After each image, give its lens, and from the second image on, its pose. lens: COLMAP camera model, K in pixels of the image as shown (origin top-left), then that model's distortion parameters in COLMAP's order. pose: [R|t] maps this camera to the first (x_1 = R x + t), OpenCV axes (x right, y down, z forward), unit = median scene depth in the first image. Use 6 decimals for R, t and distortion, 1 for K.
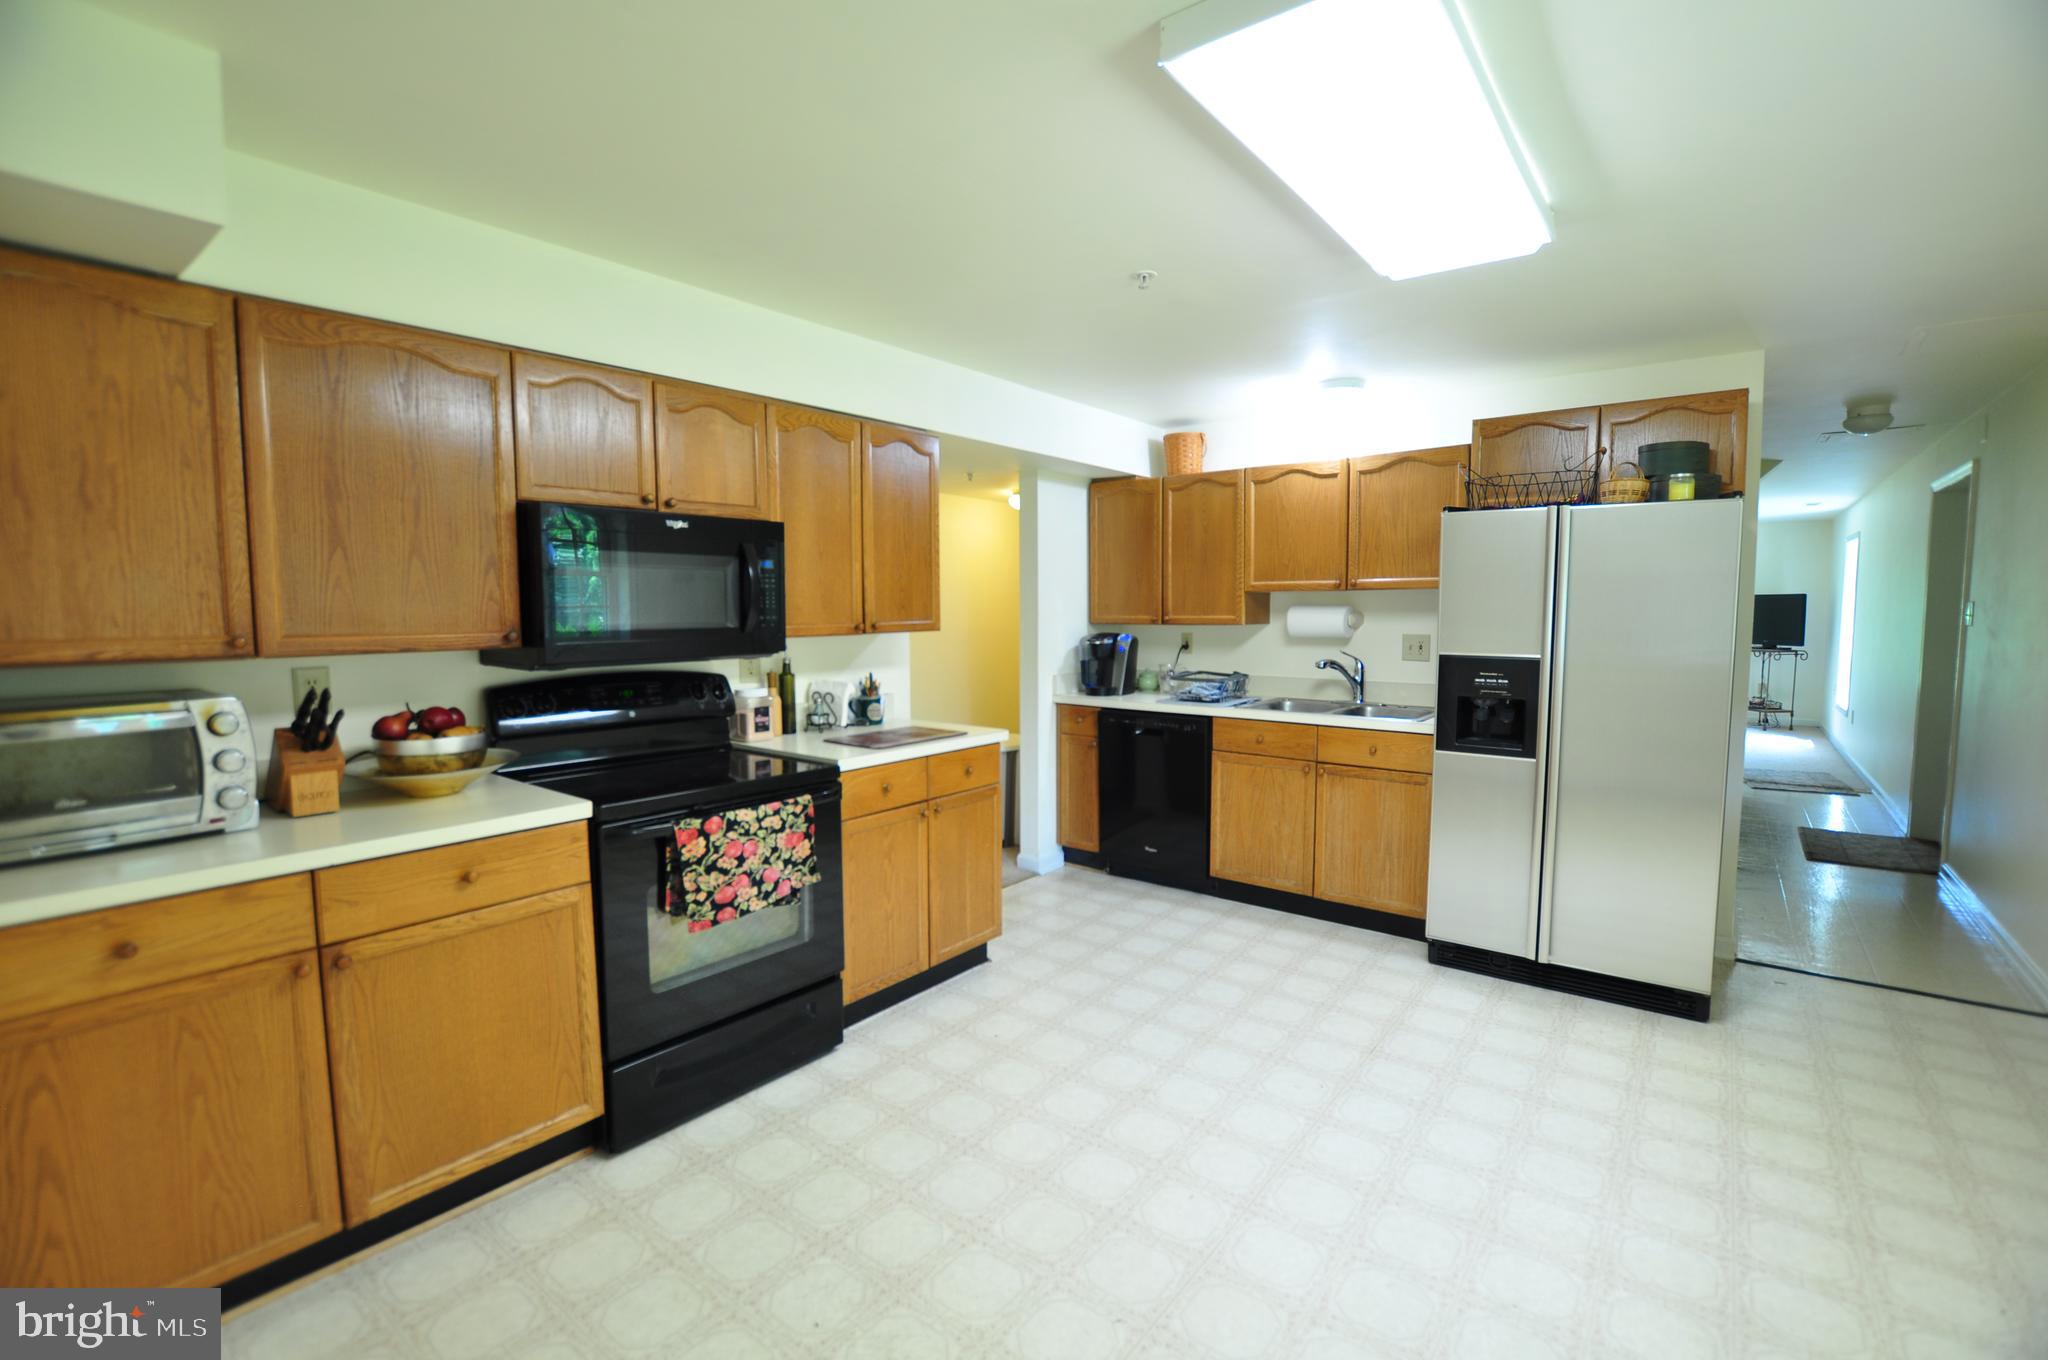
lens RADIAL K [[905.3, 0, 1032.2], [0, 905.3, 676.6], [0, 0, 1]] dist [-0.027277, 0.002987]
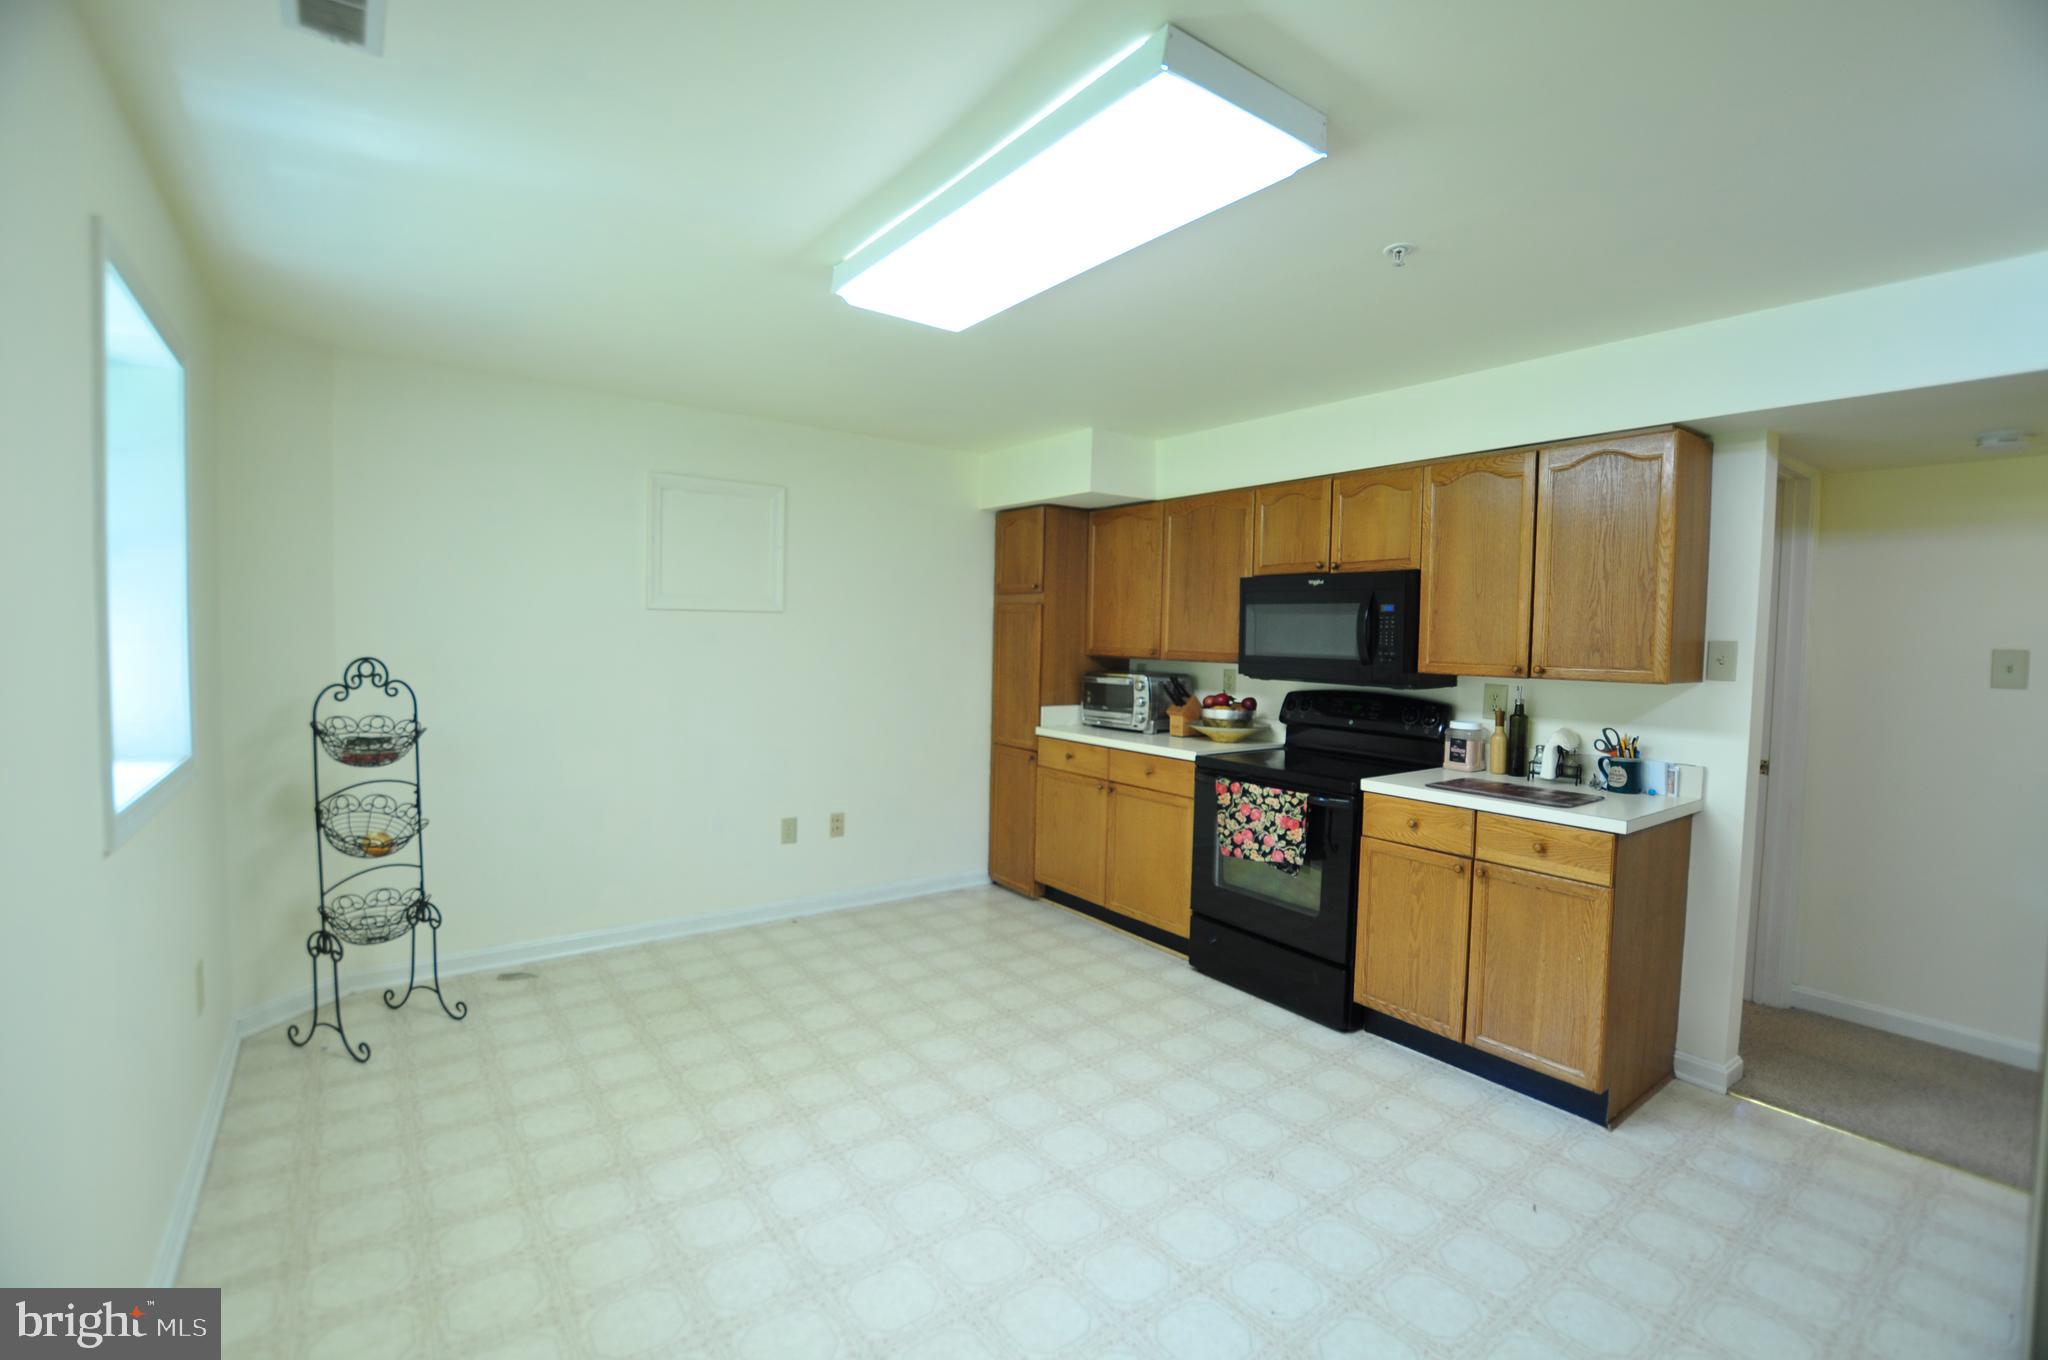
lens RADIAL K [[905.3, 0, 1031.6], [0, 905.3, 681.4], [0, 0, 1]] dist [-0.027277, 0.002987]
pose [[-0.273322, 0.044012, -0.960915, 1.081633], [-0.098735, 0.992393, 0.073538, -0.078947], [0.956842, 0.114975, -0.266897, 0.990757]]
